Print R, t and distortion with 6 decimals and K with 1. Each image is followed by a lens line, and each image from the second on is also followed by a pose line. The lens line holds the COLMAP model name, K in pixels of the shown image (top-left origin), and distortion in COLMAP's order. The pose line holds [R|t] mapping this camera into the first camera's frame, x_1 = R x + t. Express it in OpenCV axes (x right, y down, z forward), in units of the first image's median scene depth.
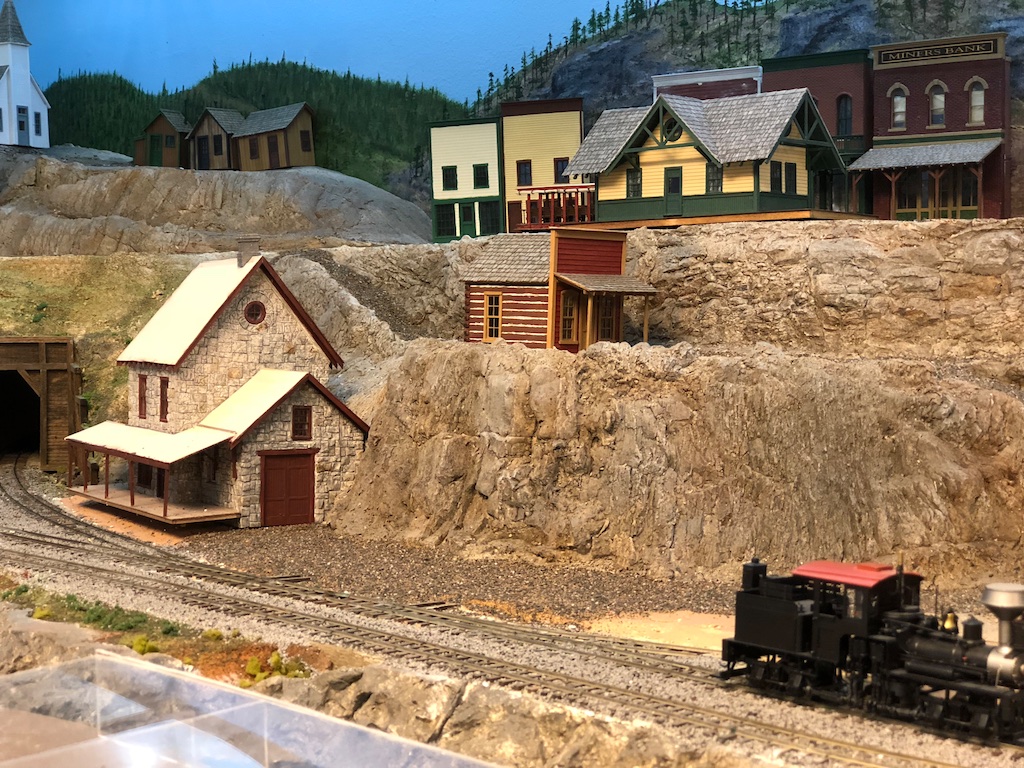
lens RADIAL K [[1692.2, 0, 510.3], [0, 1692.2, 379.4], [0, 0, 1]] dist [-0.026626, 0.411067]
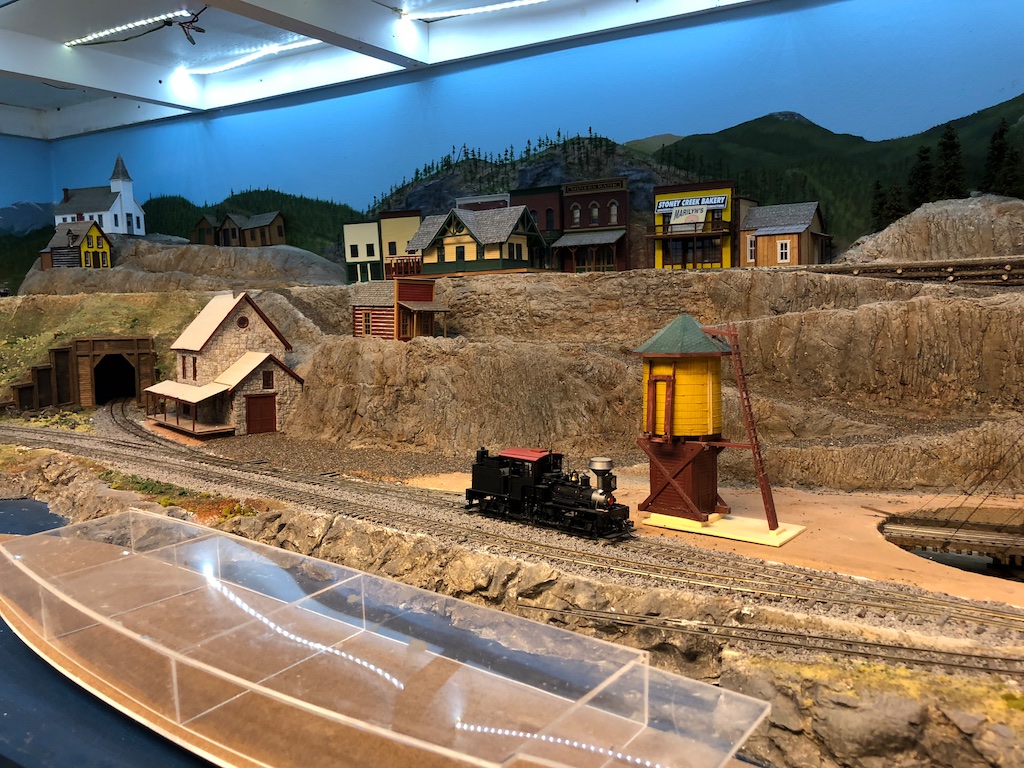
lens RADIAL K [[835.9, 0, 504.9], [0, 835.9, 384.6], [0, 0, 1]] dist [0.061607, -0.112728]
pose [[0.993803, -0.022161, 0.108922, 0.032857], [0.017498, 0.998896, 0.043587, -0.004715], [-0.109768, -0.041411, 0.993094, 0.015904]]
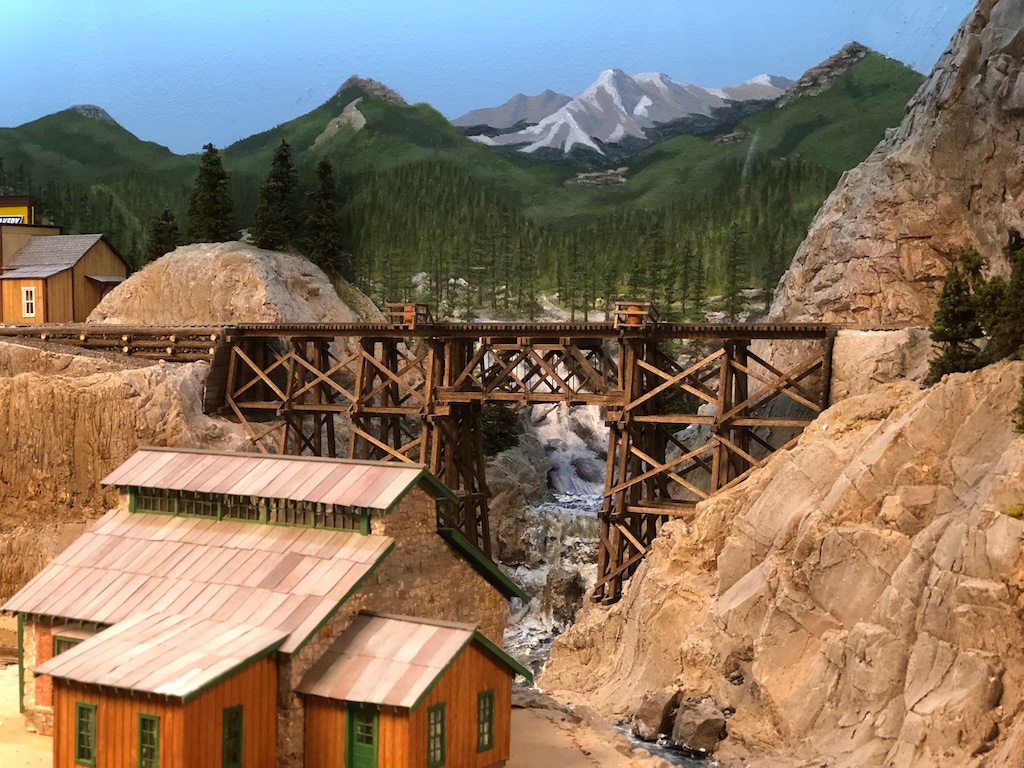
lens RADIAL K [[1692.2, 0, 510.3], [0, 1692.2, 379.4], [0, 0, 1]] dist [-0.026626, 0.411067]
pose [[0.982604, 0.006938, 0.185584, 0.487234], [-0.002316, 0.999682, -0.025108, -0.008866], [-0.185699, 0.024242, 0.982308, -0.423105]]
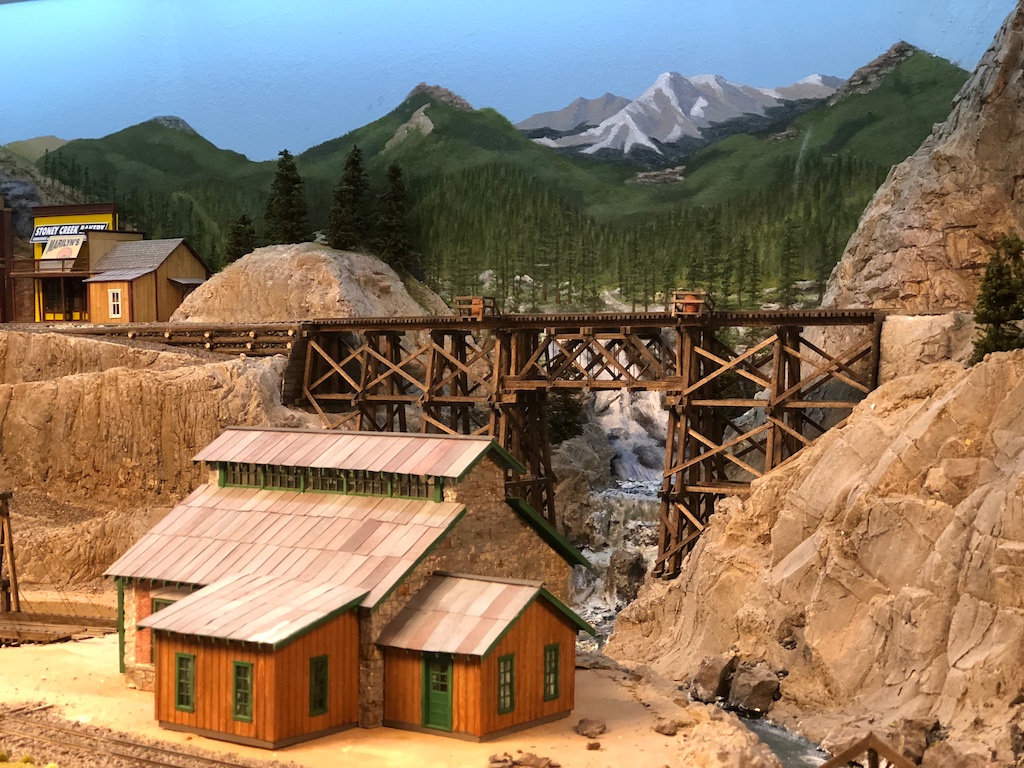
lens RADIAL K [[1692.2, 0, 510.3], [0, 1692.2, 379.4], [0, 0, 1]] dist [-0.026626, 0.411067]
pose [[0.989183, -0.000350, 0.146685, 0.480825], [0.005255, 0.999440, -0.033048, 0.006085], [-0.146591, 0.033461, 0.988631, -0.467180]]
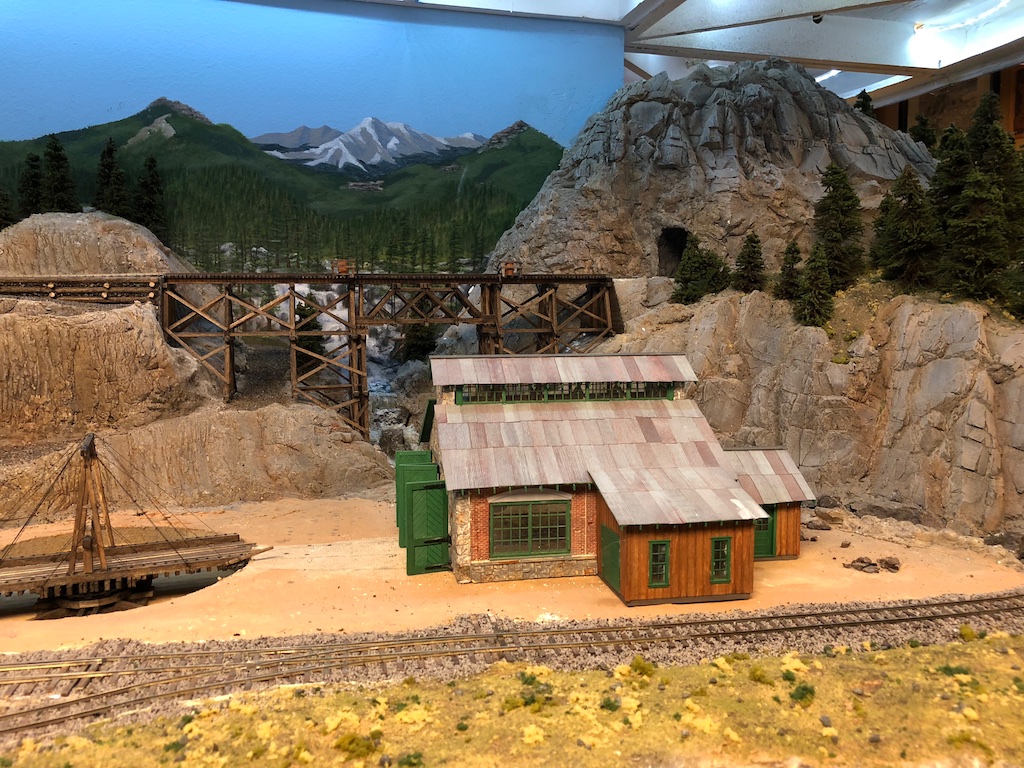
lens RADIAL K [[835.9, 0, 504.9], [0, 835.9, 384.6], [0, 0, 1]] dist [0.061607, -0.112728]
pose [[0.581098, -0.076548, 0.810226, 0.130884], [0.045562, 0.997065, 0.061523, -0.008849], [-0.812558, 0.001164, 0.582880, -0.010412]]
